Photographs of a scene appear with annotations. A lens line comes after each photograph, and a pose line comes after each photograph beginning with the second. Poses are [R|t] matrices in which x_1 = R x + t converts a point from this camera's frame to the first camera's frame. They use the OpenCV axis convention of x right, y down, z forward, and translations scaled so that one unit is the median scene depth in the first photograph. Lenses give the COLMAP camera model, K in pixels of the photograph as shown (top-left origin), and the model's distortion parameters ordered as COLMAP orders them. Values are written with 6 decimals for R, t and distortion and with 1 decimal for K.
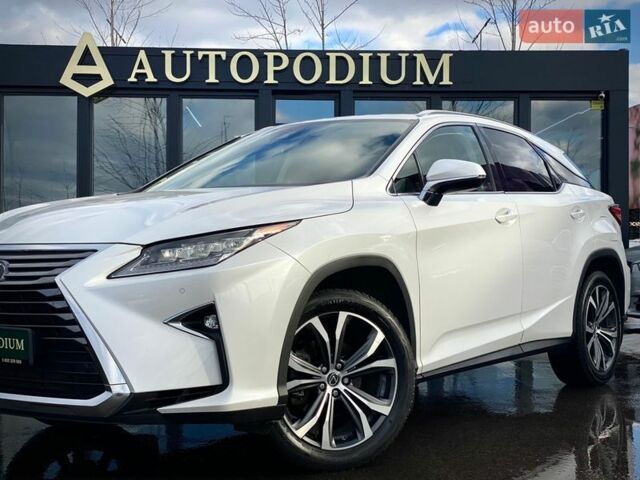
lens RADIAL K [[973.3, 0, 320.0], [0, 973.3, 240.0], [0, 0, 1]] dist [0.139501, -0.040251]
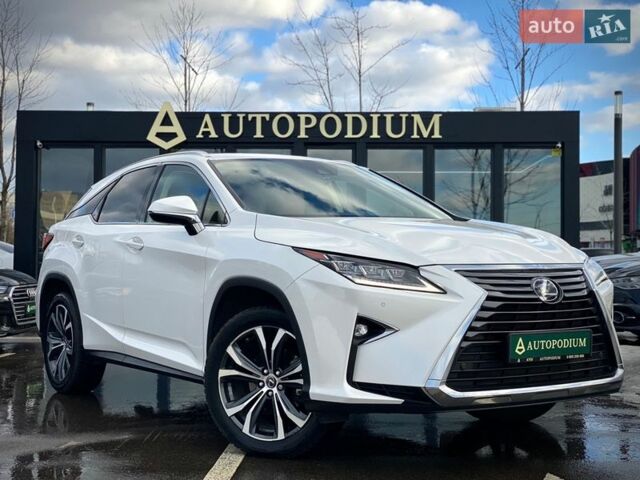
lens RADIAL K [[973.3, 0, 320.0], [0, 973.3, 240.0], [0, 0, 1]] dist [0.139501, -0.040251]
pose [[0.997850, 0.002836, -0.065476, 0.161131], [-0.003585, 0.999930, -0.011317, -0.018459], [0.065439, 0.011528, 0.997790, -0.848466]]
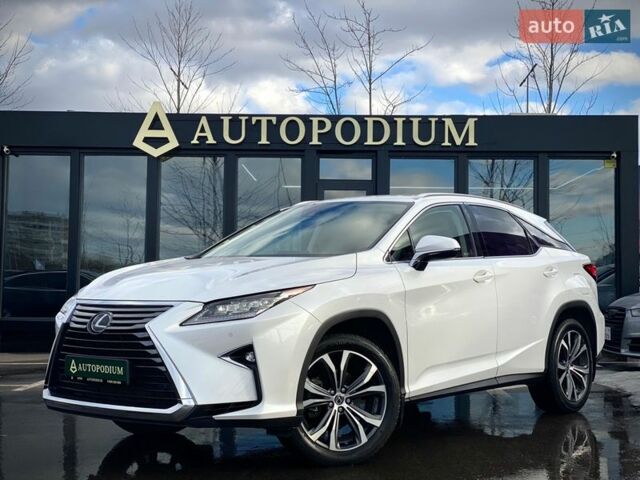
lens RADIAL K [[973.3, 0, 320.0], [0, 973.3, 240.0], [0, 0, 1]] dist [0.139501, -0.040251]
pose [[0.998338, 0.007195, -0.057183, 0.055609], [-0.009115, 0.999401, -0.033383, -0.031747], [0.056908, 0.033849, 0.997805, -0.336971]]
